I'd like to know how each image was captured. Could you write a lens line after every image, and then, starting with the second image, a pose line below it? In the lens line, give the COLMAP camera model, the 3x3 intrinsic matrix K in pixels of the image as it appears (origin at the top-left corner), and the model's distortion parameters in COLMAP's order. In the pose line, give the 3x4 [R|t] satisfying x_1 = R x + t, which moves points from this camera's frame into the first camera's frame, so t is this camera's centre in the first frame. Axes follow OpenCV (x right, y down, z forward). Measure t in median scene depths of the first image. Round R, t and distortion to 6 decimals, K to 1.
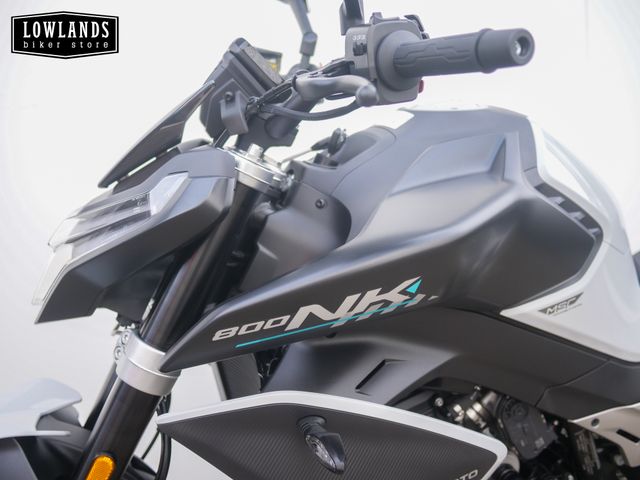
lens RADIAL K [[728.8, 0, 322.0], [0, 728.8, 241.4], [0, 0, 1]] dist [0.001144, 0.000000]
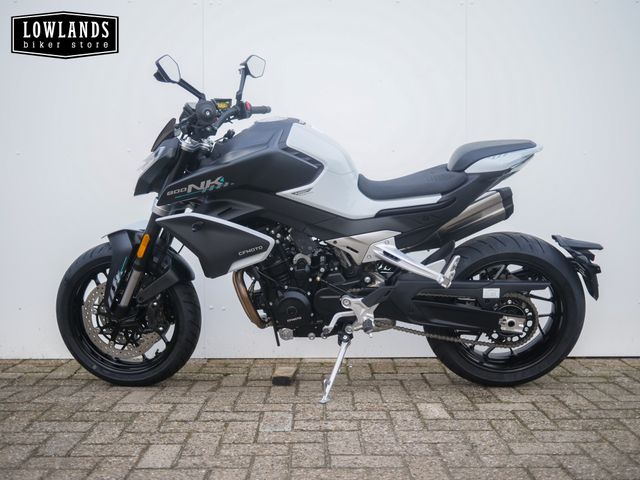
lens RADIAL K [[728.8, 0, 320.0], [0, 728.8, 238.2], [0, 0, 1]] dist [0.001144, 0.000000]
pose [[0.936277, 0.021488, -0.350606, 1.499001], [-0.010942, 0.999427, 0.032032, 0.190841], [0.351093, -0.026155, 0.935975, -1.701674]]
